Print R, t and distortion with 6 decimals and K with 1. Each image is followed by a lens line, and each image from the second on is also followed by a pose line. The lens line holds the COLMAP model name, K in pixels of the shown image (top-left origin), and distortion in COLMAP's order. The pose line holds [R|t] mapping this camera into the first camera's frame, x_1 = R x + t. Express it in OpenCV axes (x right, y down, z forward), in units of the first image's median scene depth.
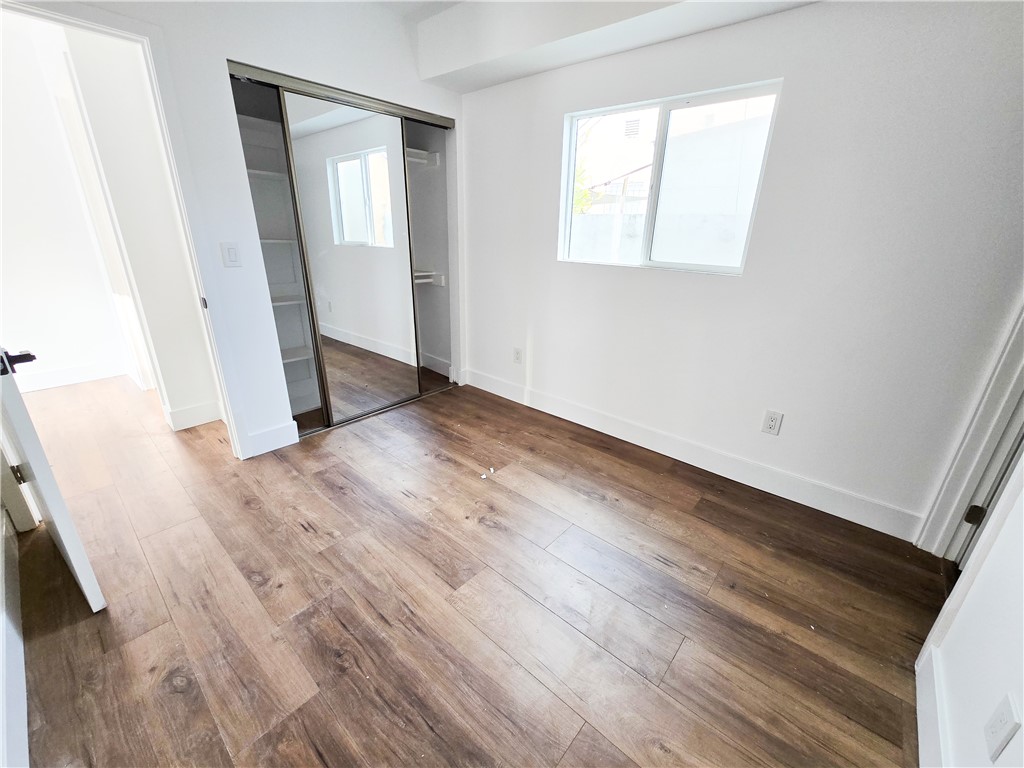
lens RADIAL K [[416.2, 0, 517.5], [0, 416.2, 385.4], [0, 0, 1]] dist [-0.002227, -0.000075]
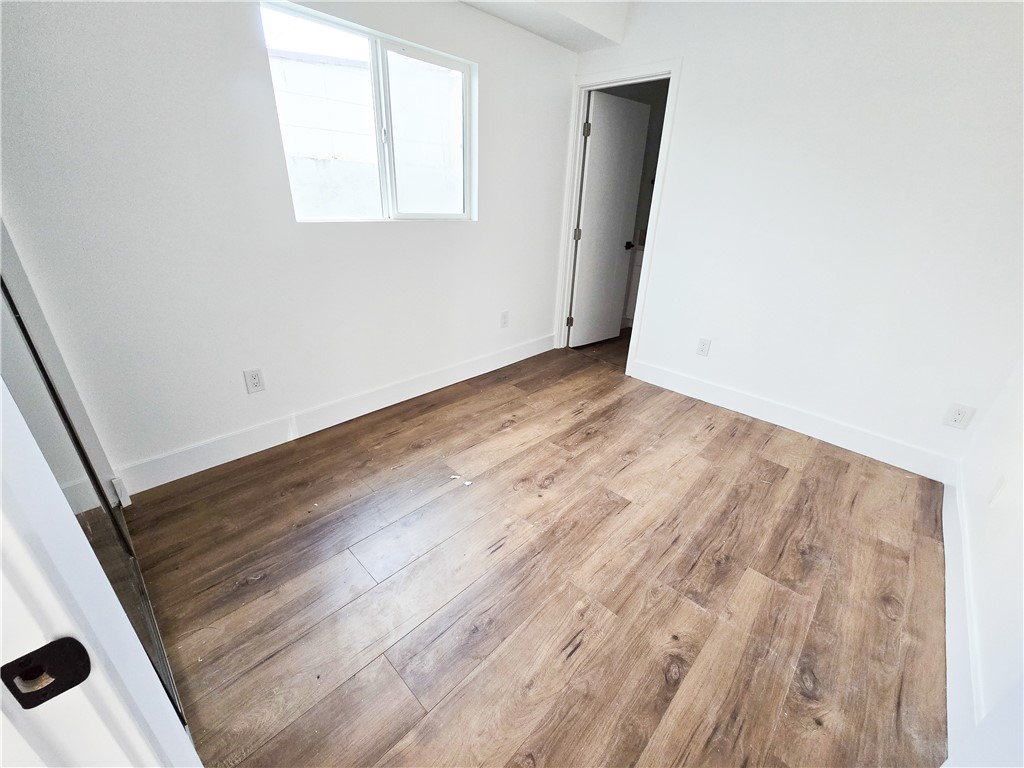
lens RADIAL K [[416.2, 0, 517.5], [0, 416.2, 385.4], [0, 0, 1]] dist [-0.002227, -0.000075]
pose [[0.051217, -0.441345, 0.895875, -1.012878], [0.308480, 0.860177, 0.406123, -0.366164], [-0.949851, 0.255559, 0.180202, 0.922553]]
